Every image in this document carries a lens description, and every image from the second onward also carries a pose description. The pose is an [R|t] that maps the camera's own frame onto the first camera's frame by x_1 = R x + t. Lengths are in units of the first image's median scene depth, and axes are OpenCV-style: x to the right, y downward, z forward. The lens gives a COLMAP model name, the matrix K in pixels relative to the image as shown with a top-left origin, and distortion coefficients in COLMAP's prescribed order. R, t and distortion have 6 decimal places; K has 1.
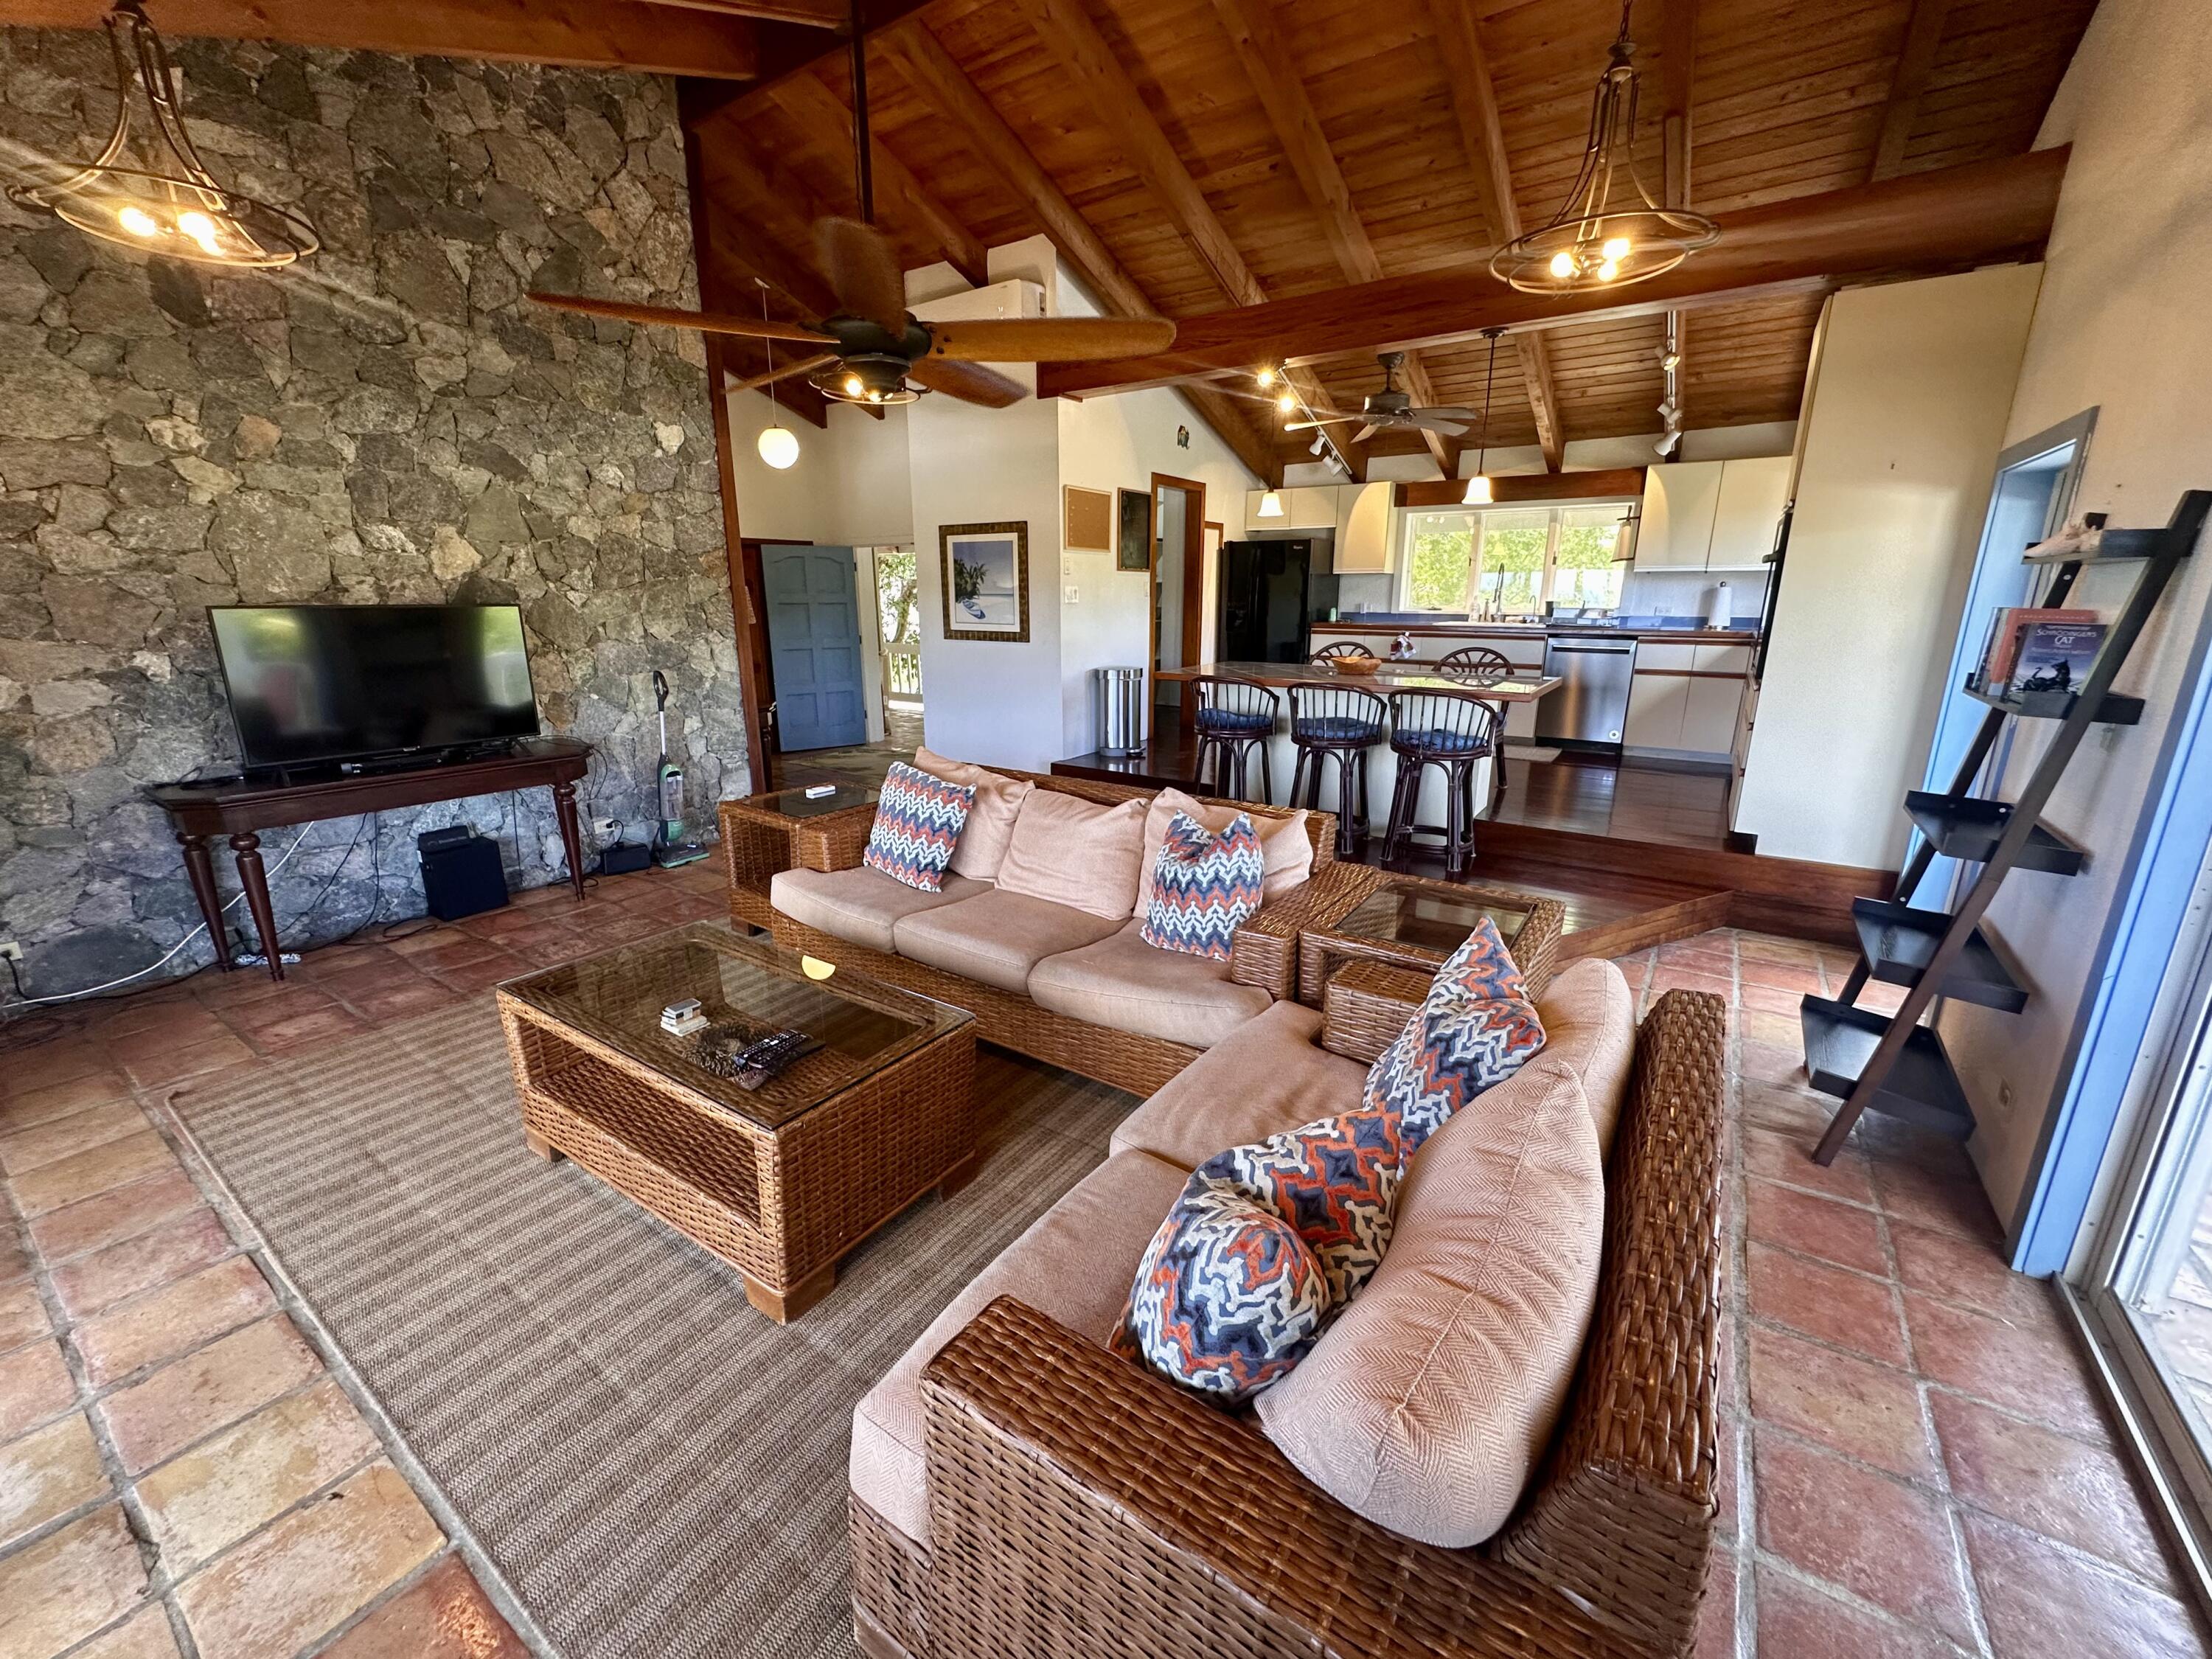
lens RADIAL K [[883.5, 0, 1108.4], [0, 883.5, 829.0], [0, 0, 1]] dist [0.001625, 0.000379]
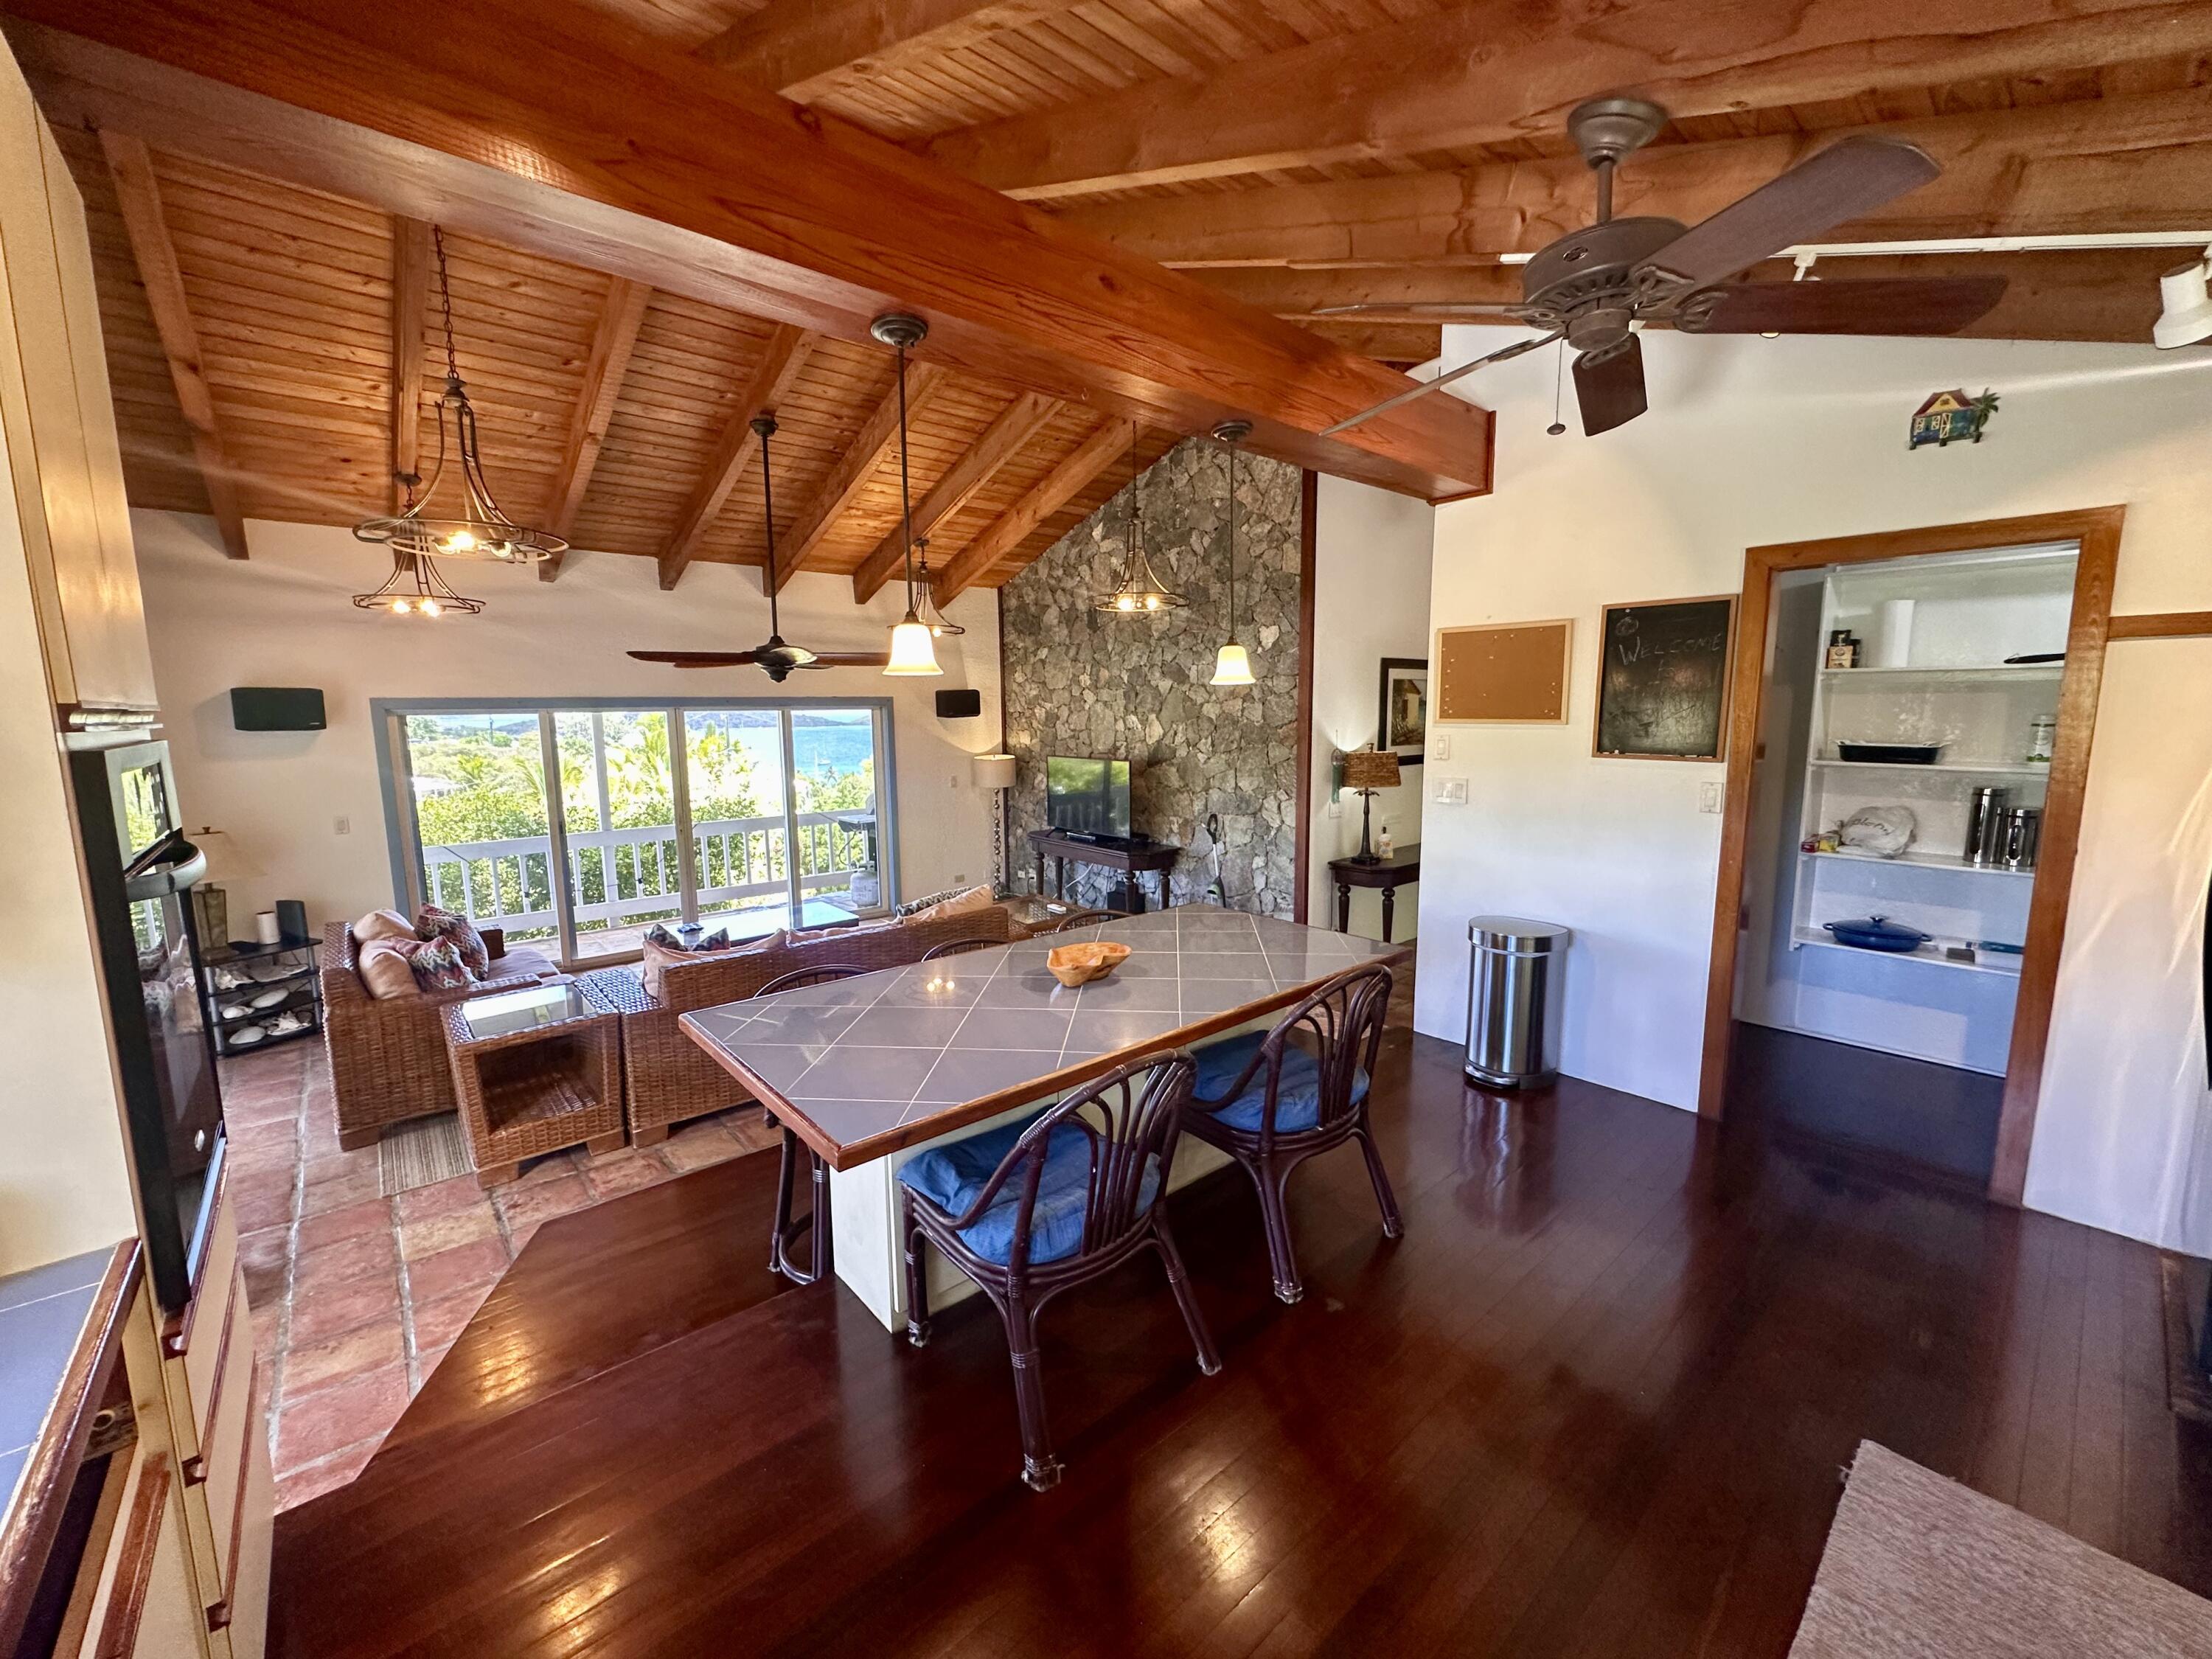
lens RADIAL K [[883.5, 0, 1102.7], [0, 883.5, 829.7], [0, 0, 1]] dist [0.001625, 0.000379]
pose [[-0.247723, 0.133899, -0.959534, 0.818963], [-0.244351, 0.949751, 0.195618, -0.384708], [0.937510, 0.282922, -0.202557, 1.152203]]
